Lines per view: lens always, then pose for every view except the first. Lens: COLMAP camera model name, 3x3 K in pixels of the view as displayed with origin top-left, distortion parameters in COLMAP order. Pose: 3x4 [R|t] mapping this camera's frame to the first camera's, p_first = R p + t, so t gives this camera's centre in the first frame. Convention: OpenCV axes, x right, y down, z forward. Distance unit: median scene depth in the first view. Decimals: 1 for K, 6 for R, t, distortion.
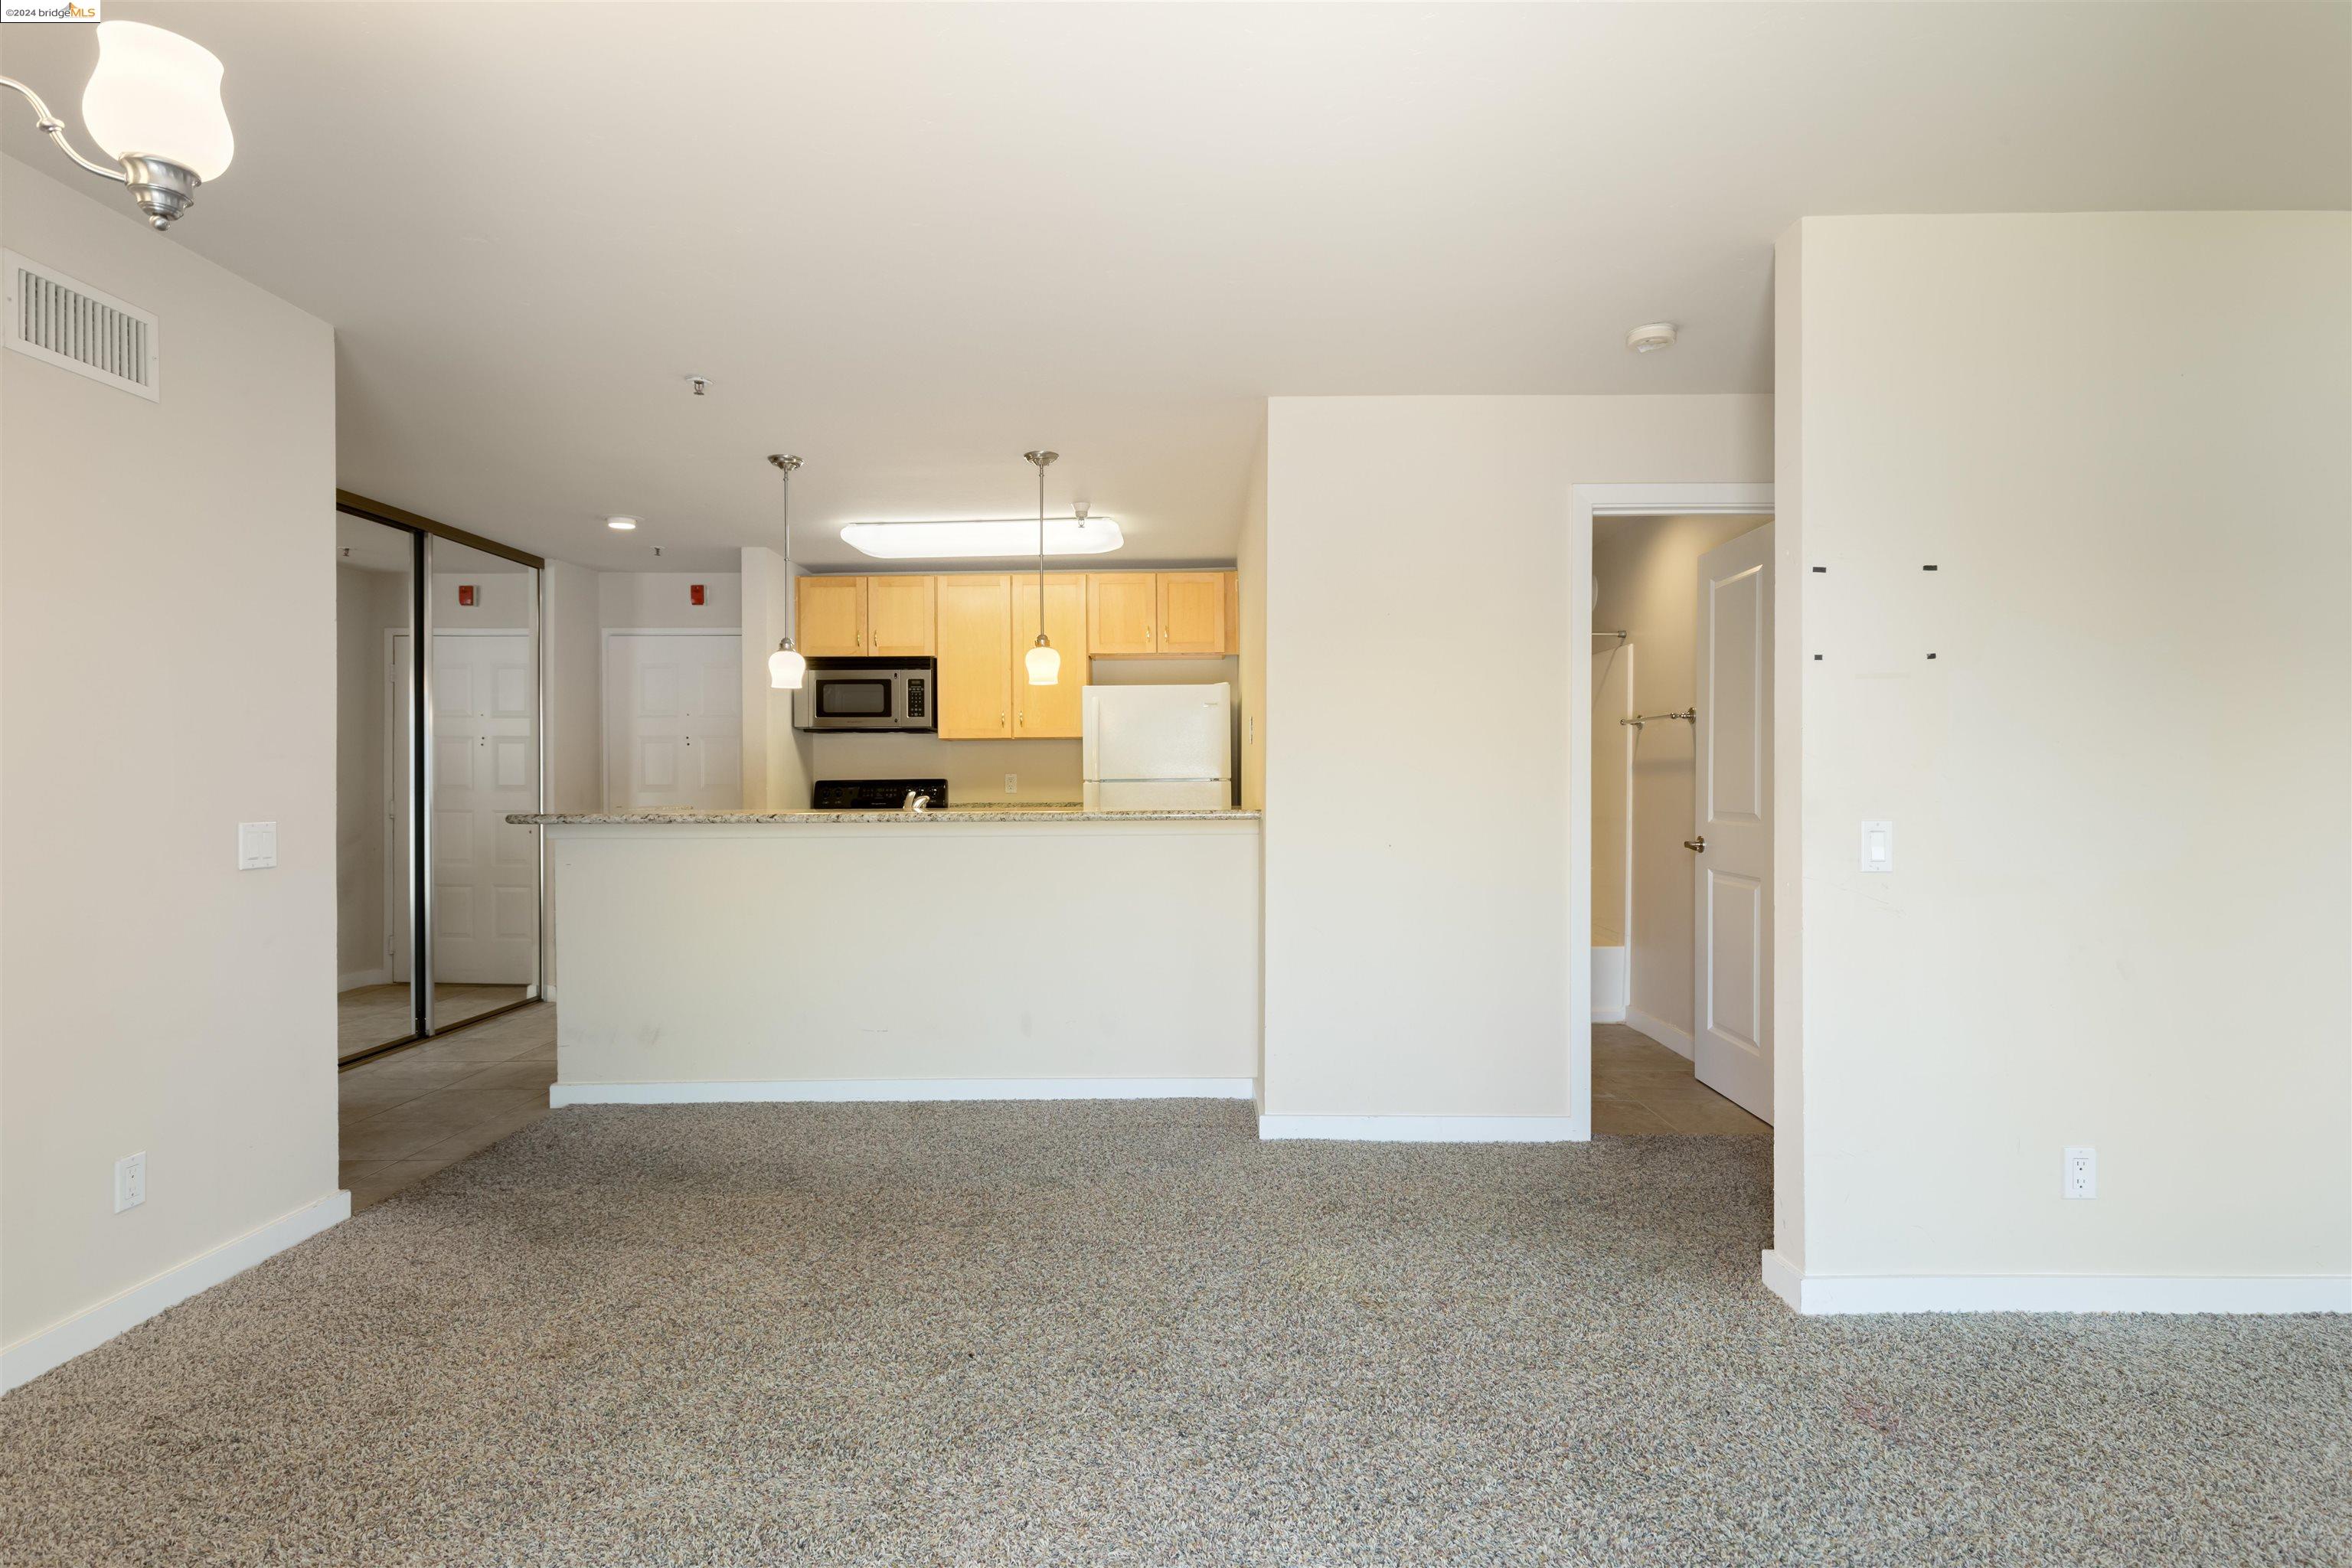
lens RADIAL K [[1186.3, 0, 1180.0], [0, 1186.3, 783.7], [0, 0, 1]] dist [-0.000871, -0.000096]
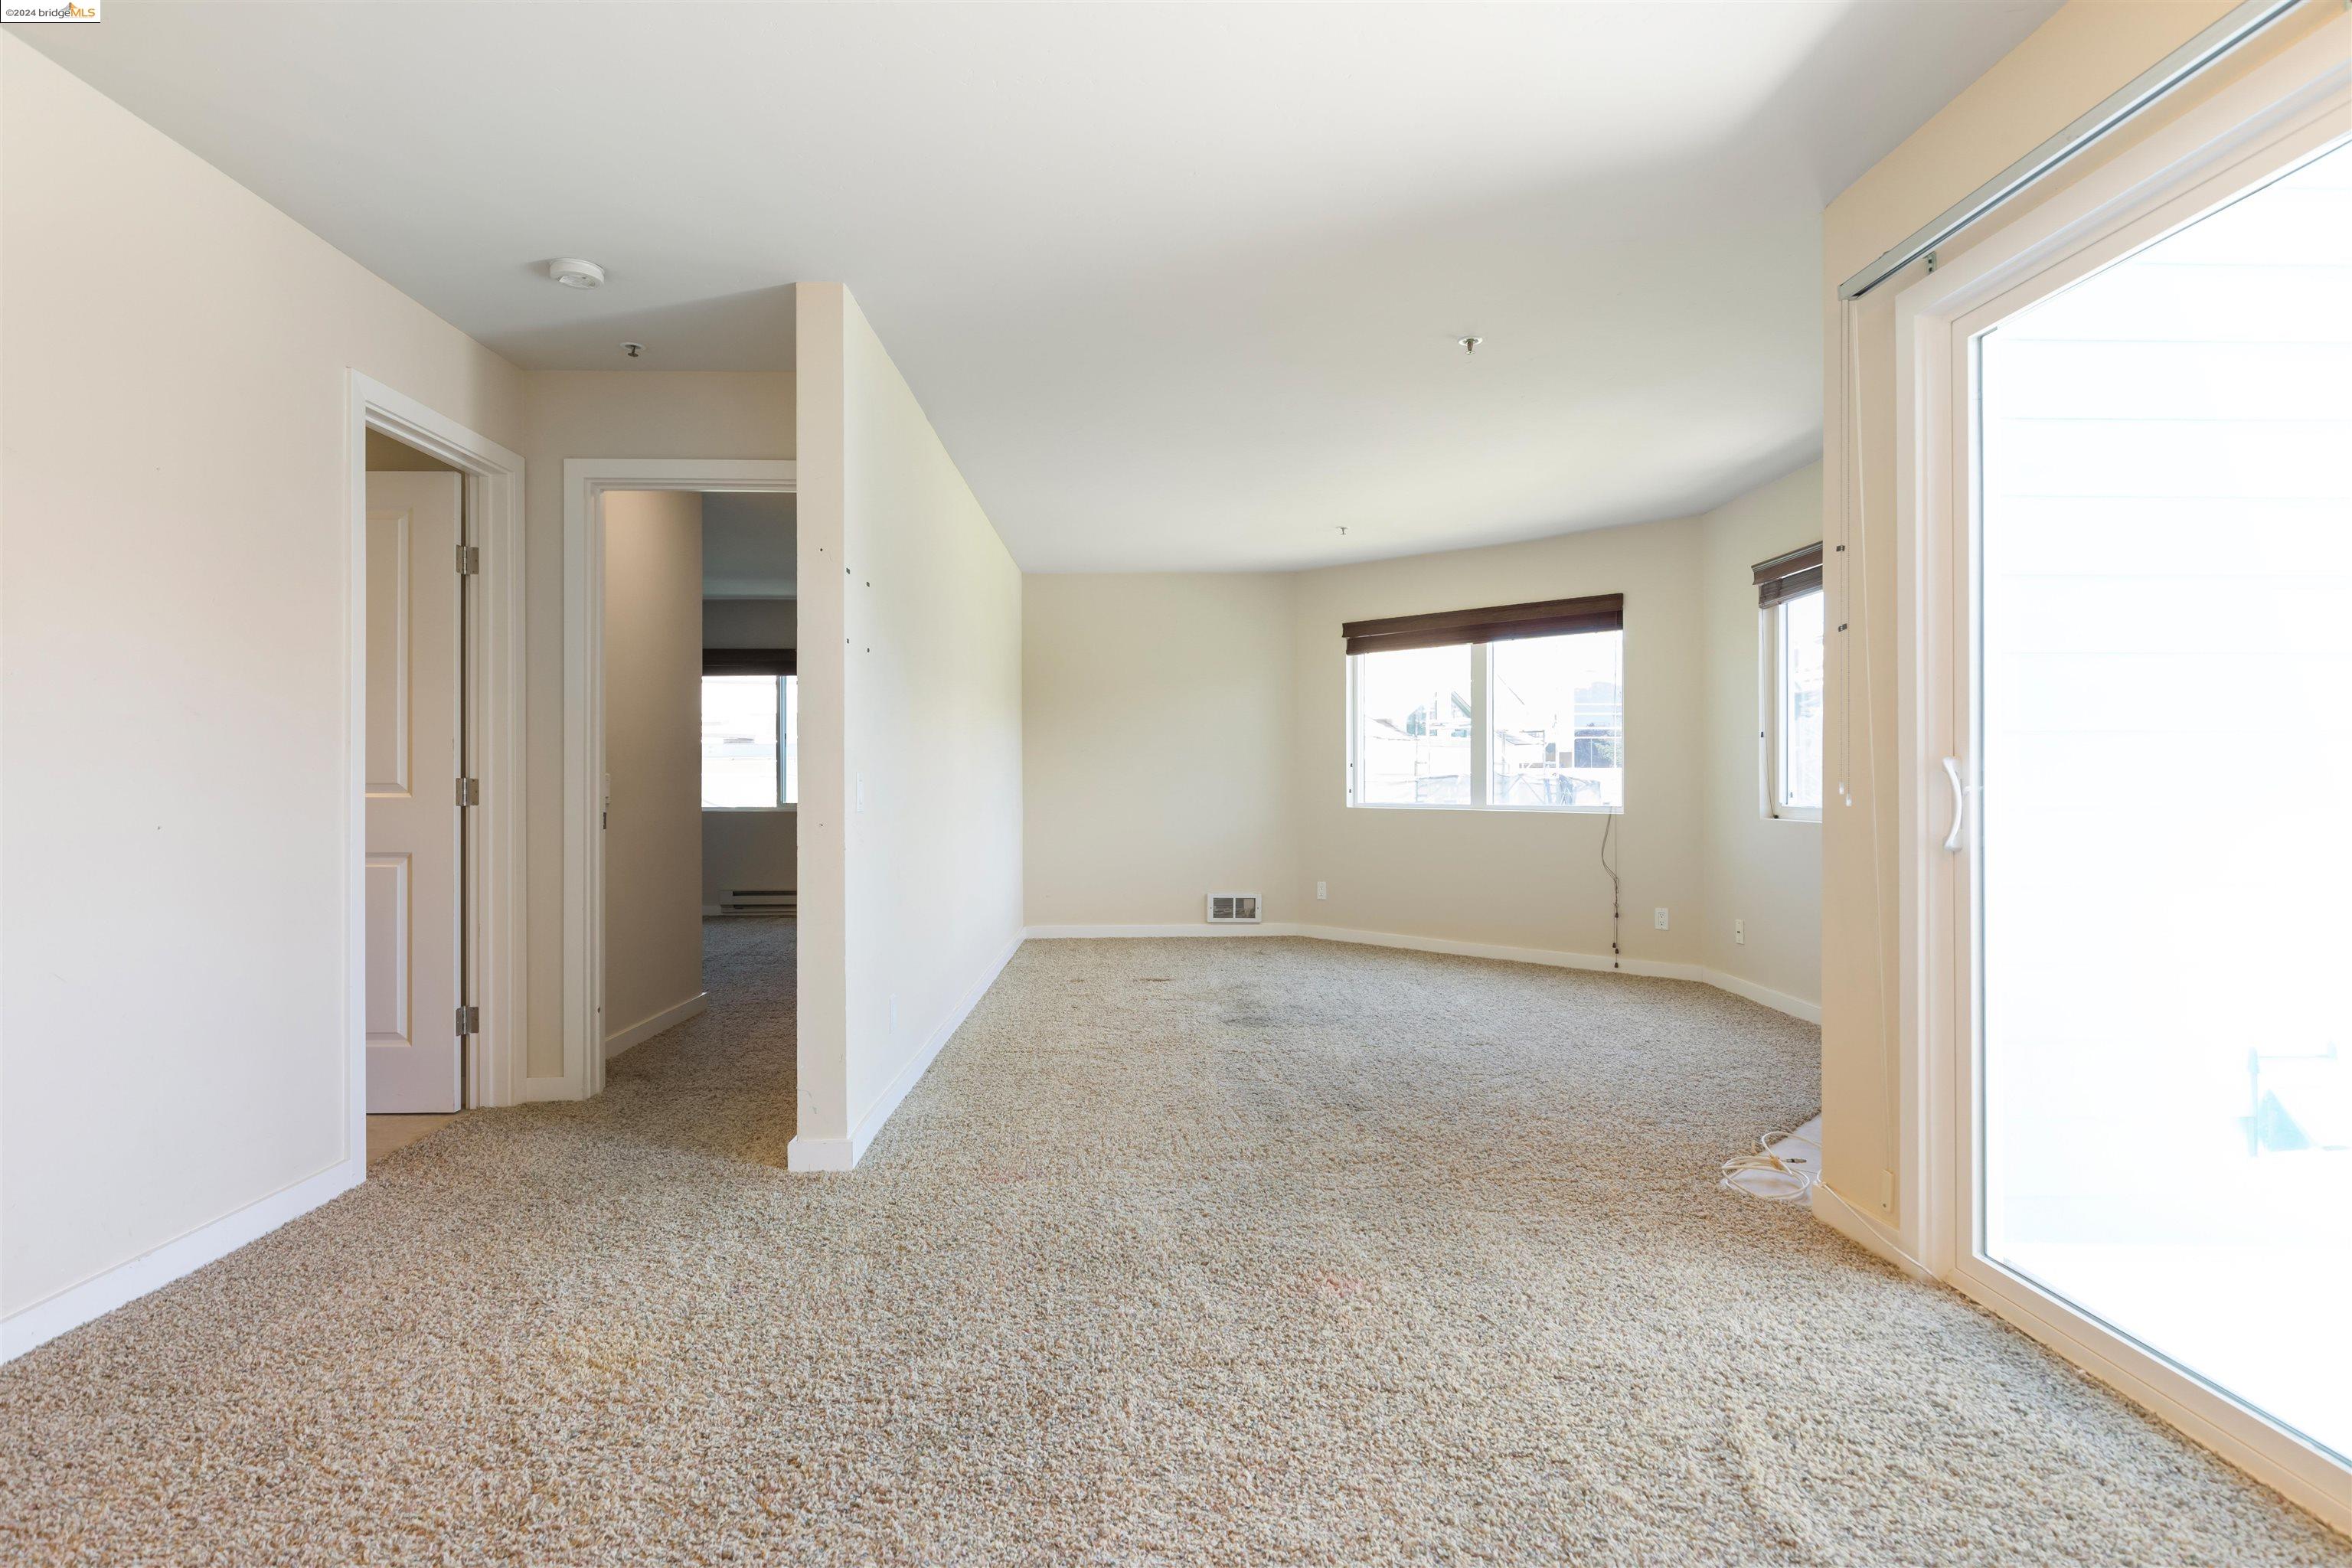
lens RADIAL K [[1195.2, 0, 1182.2], [0, 1195.2, 786.4], [0, 0, 1]] dist [0.002092, 0.000663]
pose [[-0.039985, -0.002450, 0.999197, -0.427906], [0.005818, 0.999979, 0.002684, 0.027184], [-0.999183, 0.005921, -0.039970, 0.406832]]
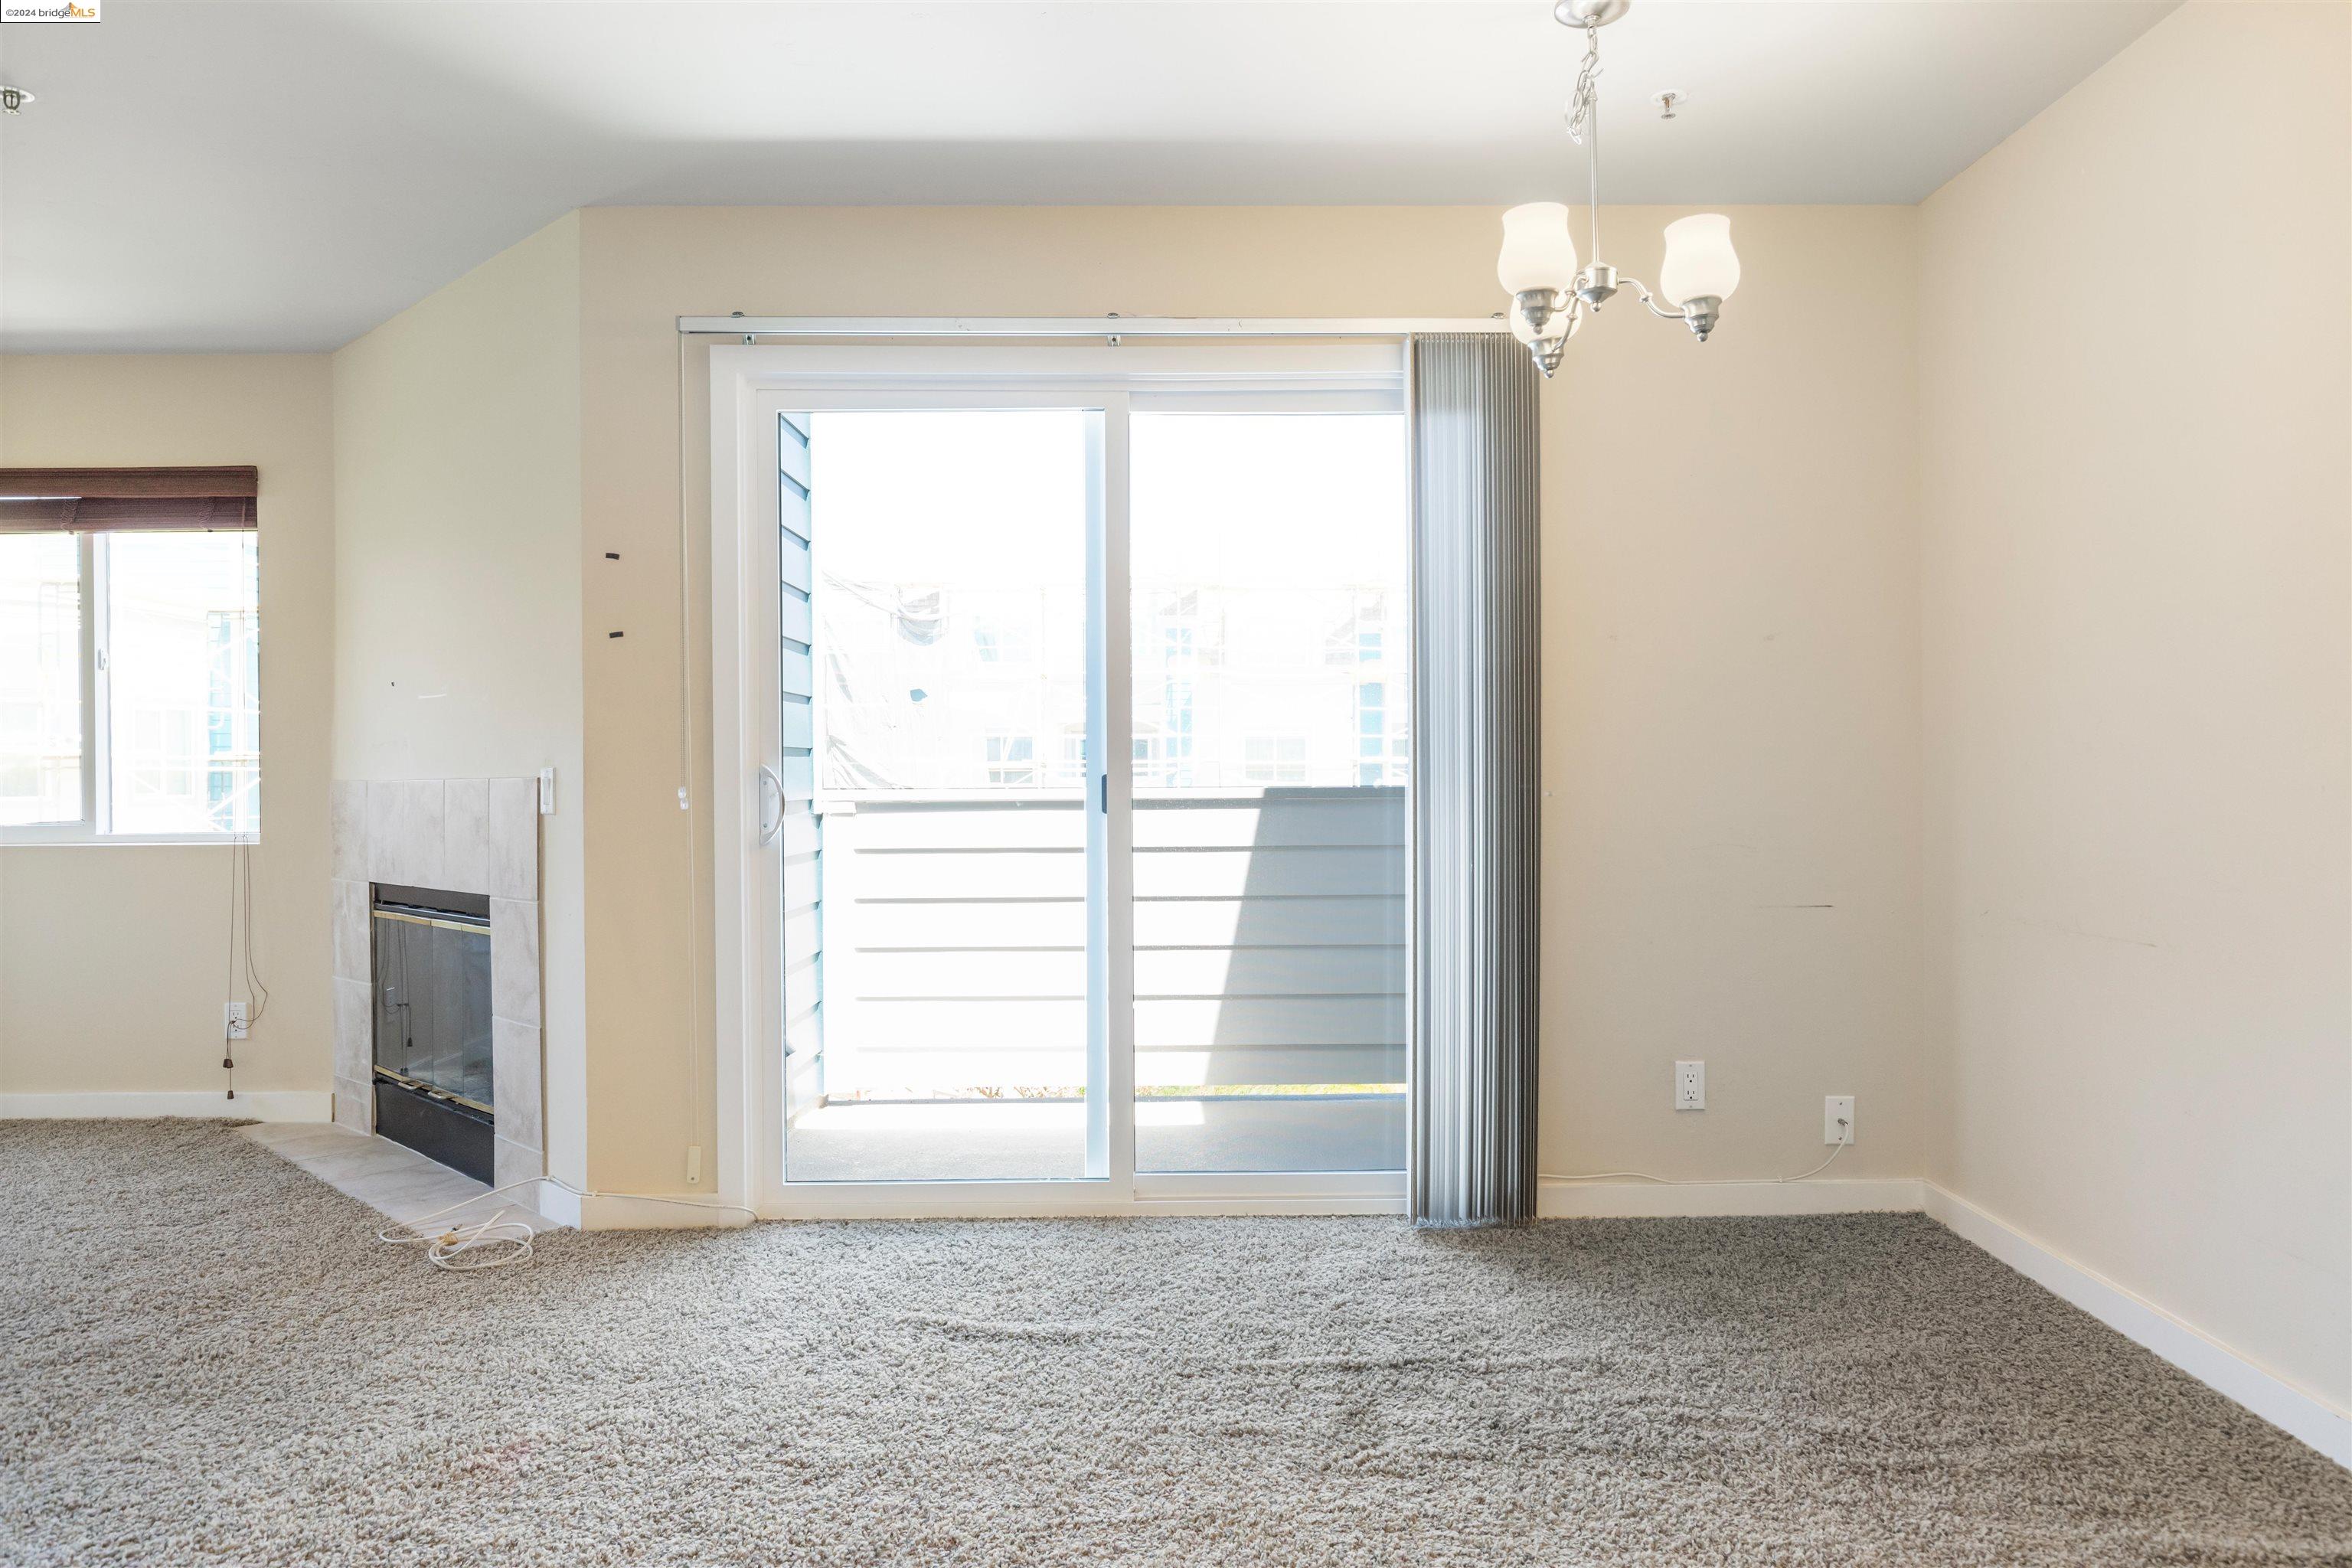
lens RADIAL K [[1558.9, 0, 1184.5], [0, 1558.9, 779.9], [0, 0, 1]] dist [0.001630, 0.000053]
pose [[-0.999815, 0.009571, -0.016680, -0.108494], [0.009470, 0.999937, 0.006097, 0.022721], [0.016737, 0.005937, -0.999842, 0.861744]]
